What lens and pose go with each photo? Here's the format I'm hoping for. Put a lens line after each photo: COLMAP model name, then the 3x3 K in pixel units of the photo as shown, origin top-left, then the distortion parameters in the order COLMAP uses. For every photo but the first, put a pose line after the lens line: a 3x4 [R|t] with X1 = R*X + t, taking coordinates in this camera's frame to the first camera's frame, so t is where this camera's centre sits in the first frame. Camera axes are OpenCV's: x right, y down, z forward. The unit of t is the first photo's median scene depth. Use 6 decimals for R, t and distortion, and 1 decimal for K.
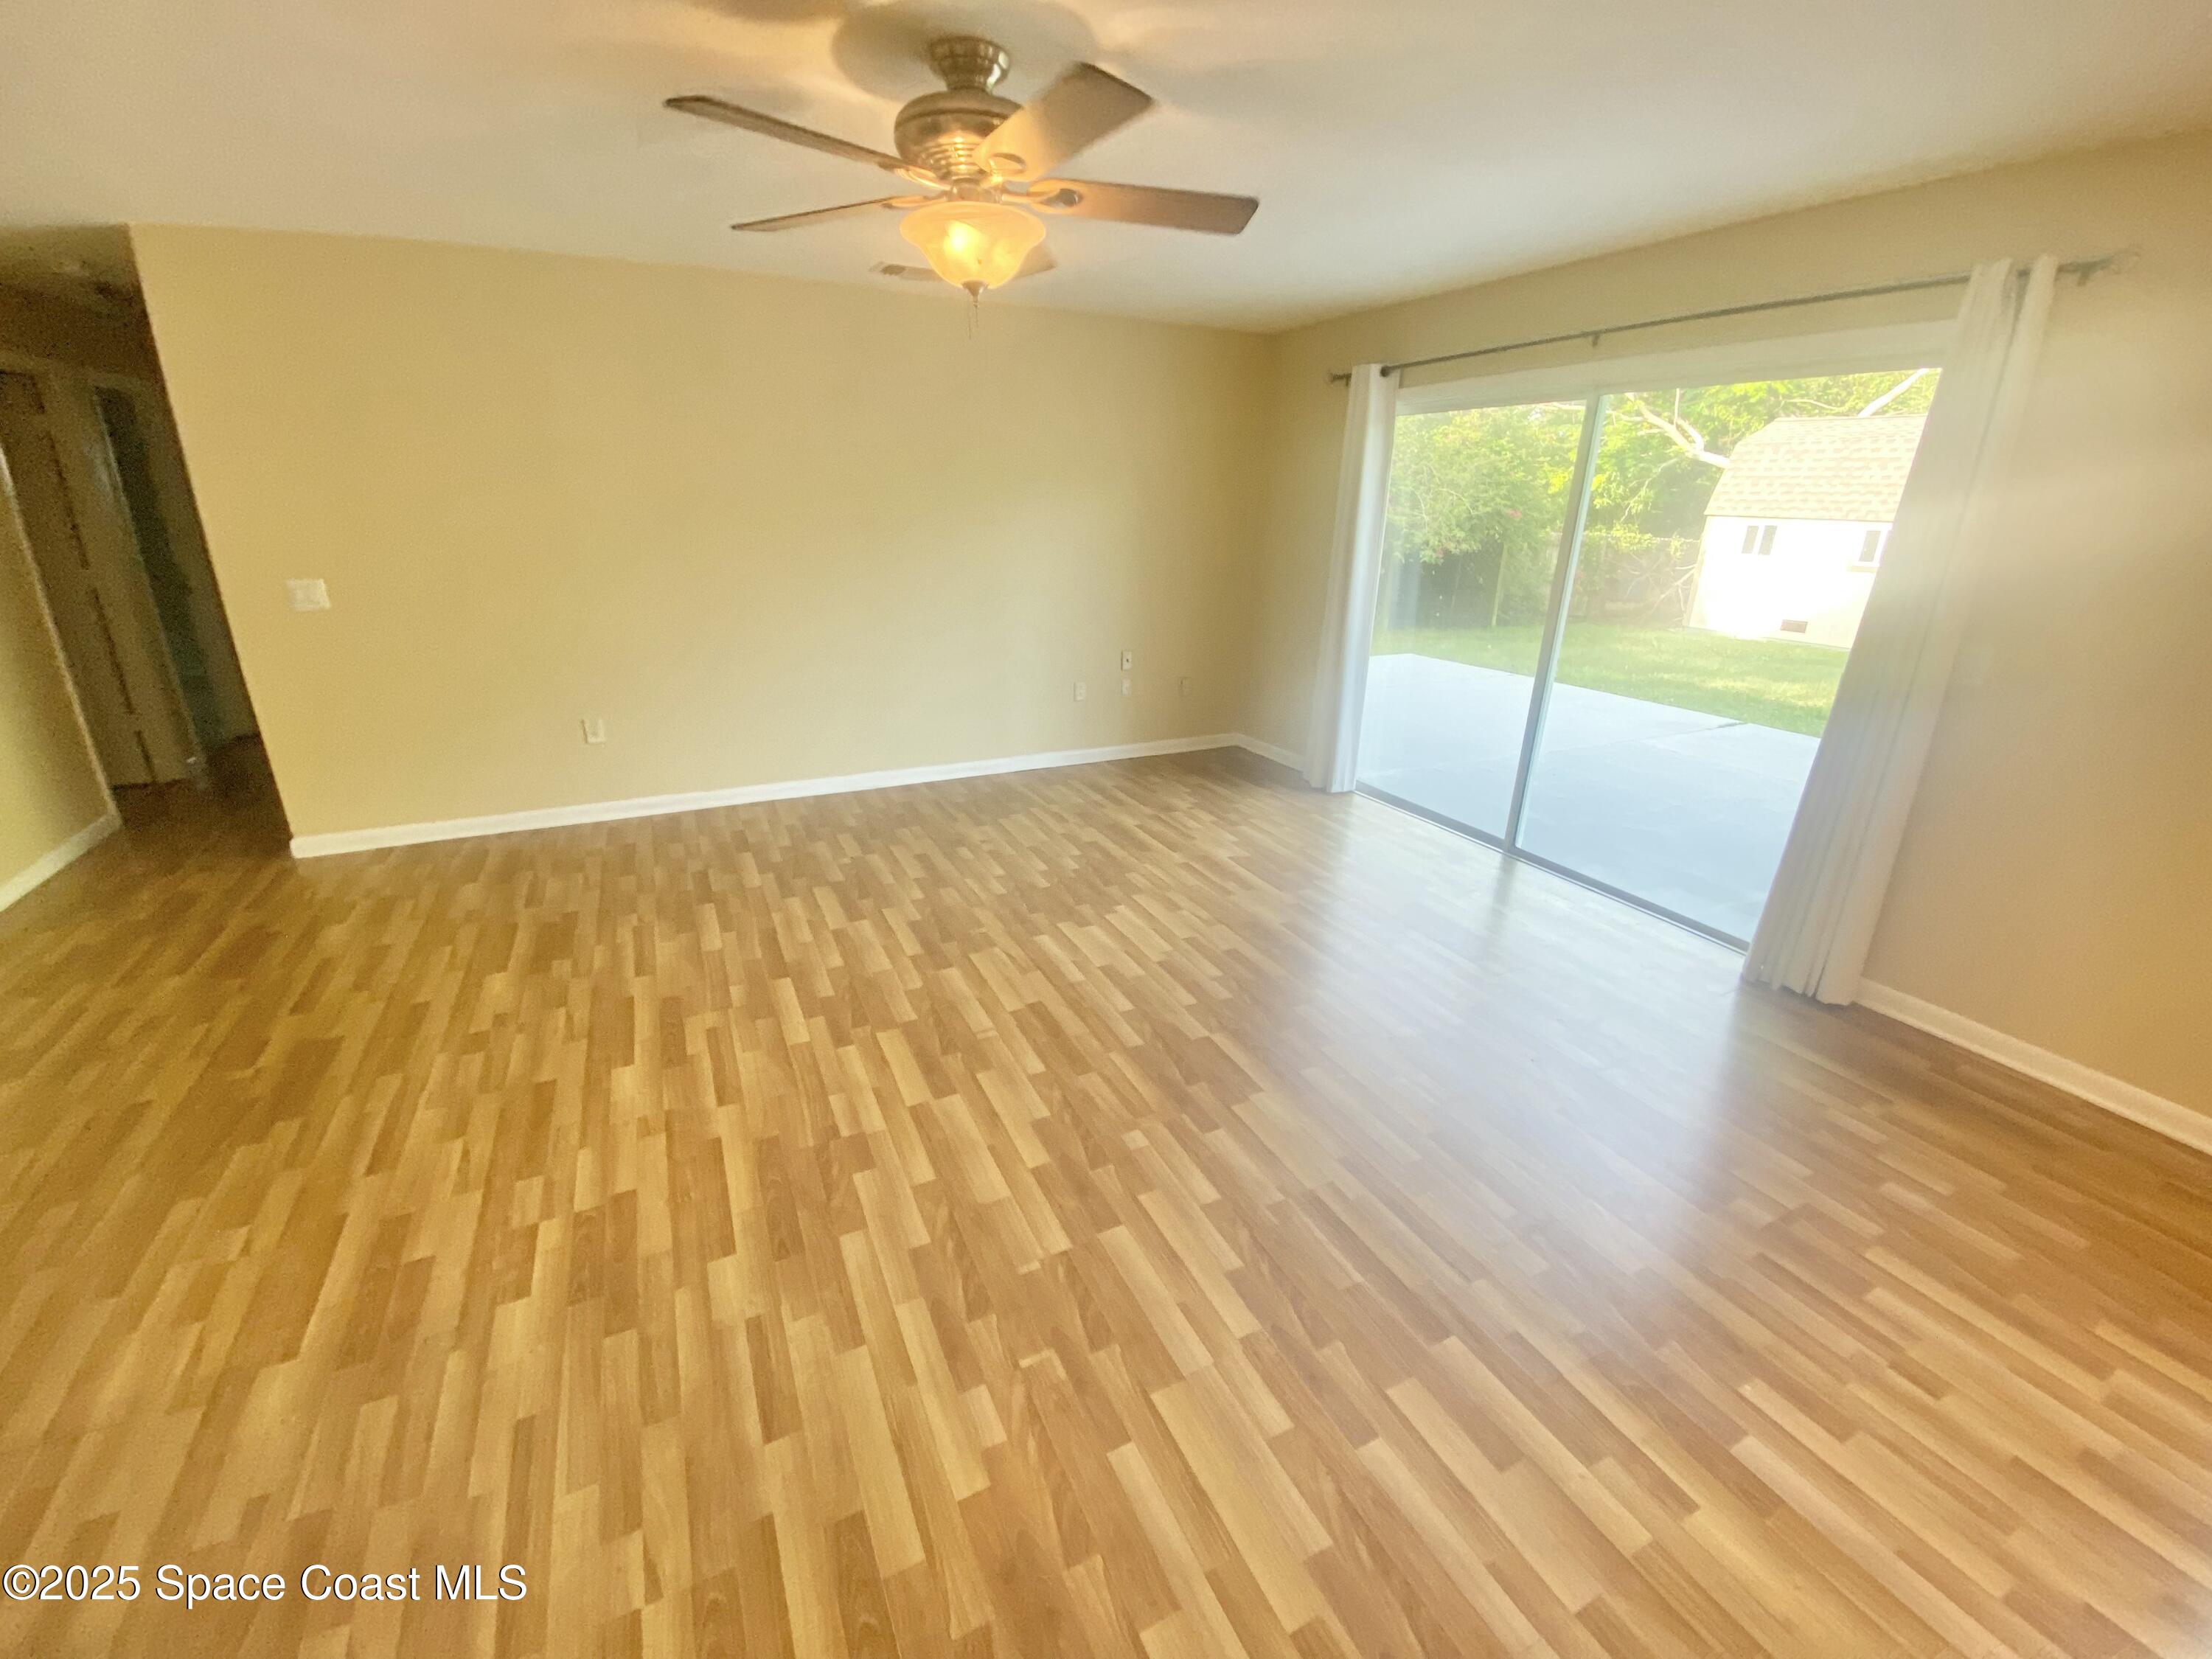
lens RADIAL K [[876.4, 0, 1089.0], [0, 876.4, 834.5], [0, 0, 1]] dist [-0.026643, -0.002004]
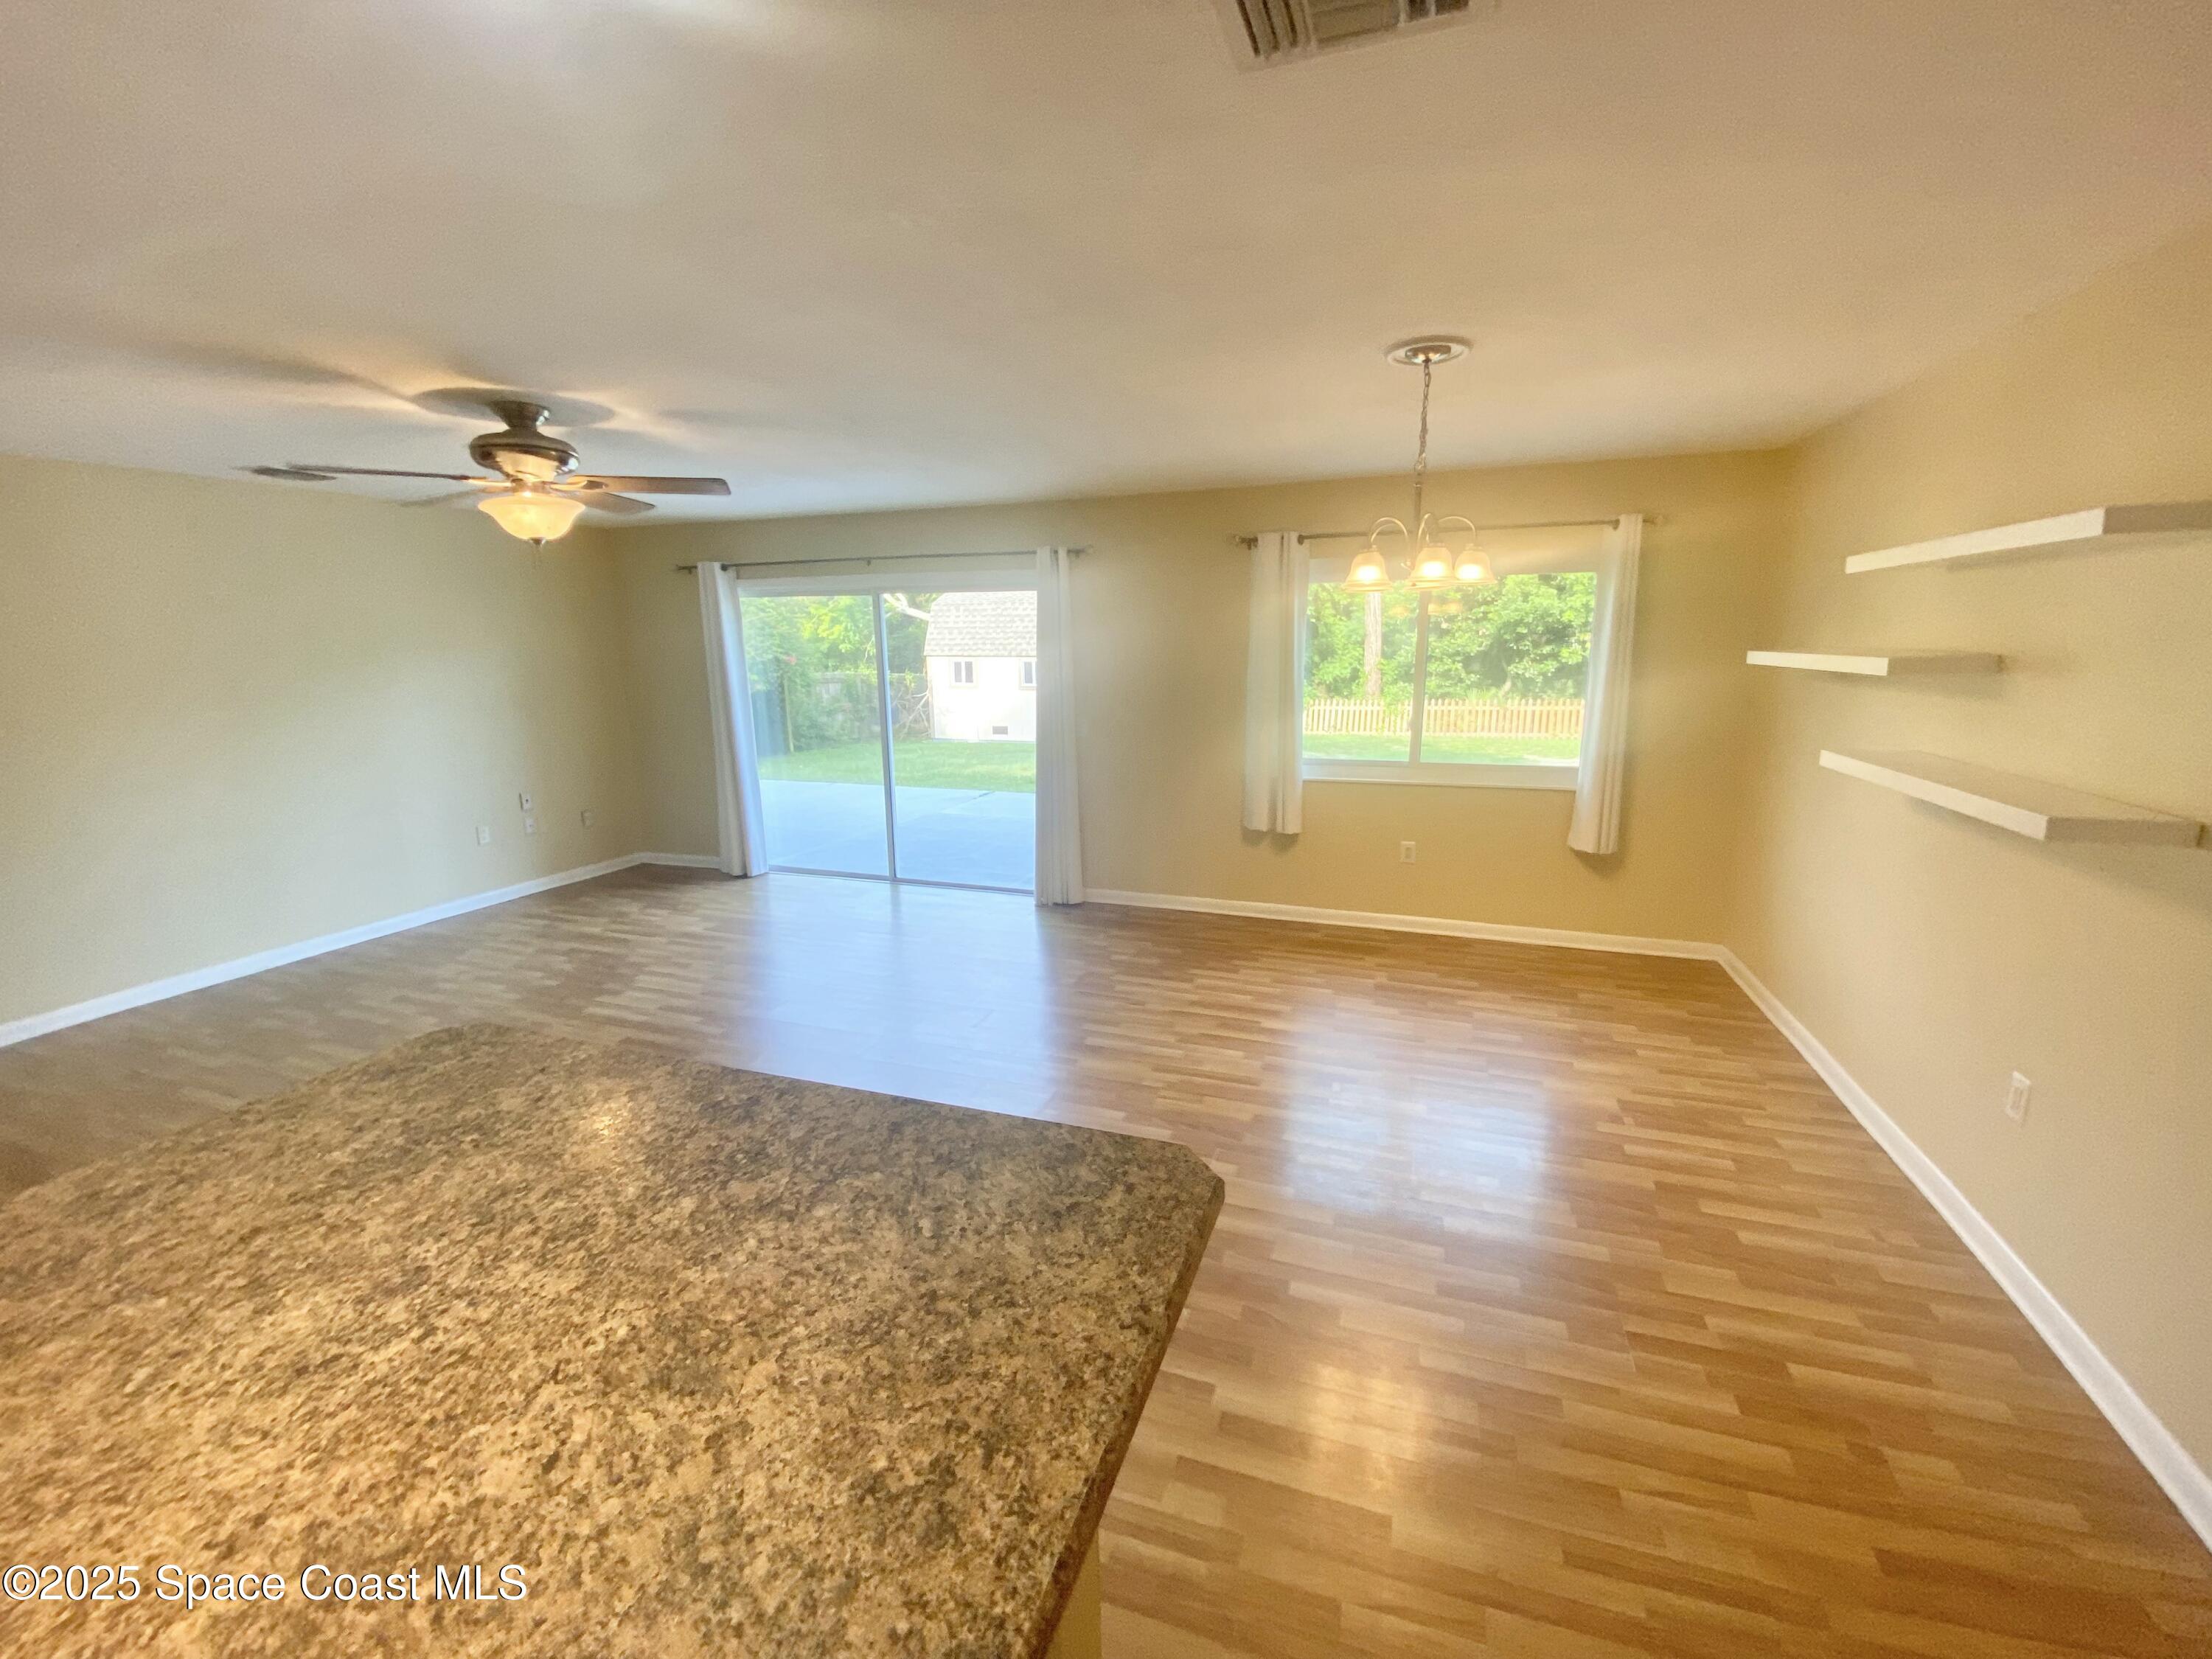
lens RADIAL K [[876.4, 0, 1125.2], [0, 876.4, 851.4], [0, 0, 1]] dist [-0.026643, -0.002004]
pose [[0.679290, -0.171227, 0.713615, -0.286975], [0.264816, 0.964076, -0.020755, 0.099188], [-0.684425, 0.203075, 0.700231, -0.311663]]
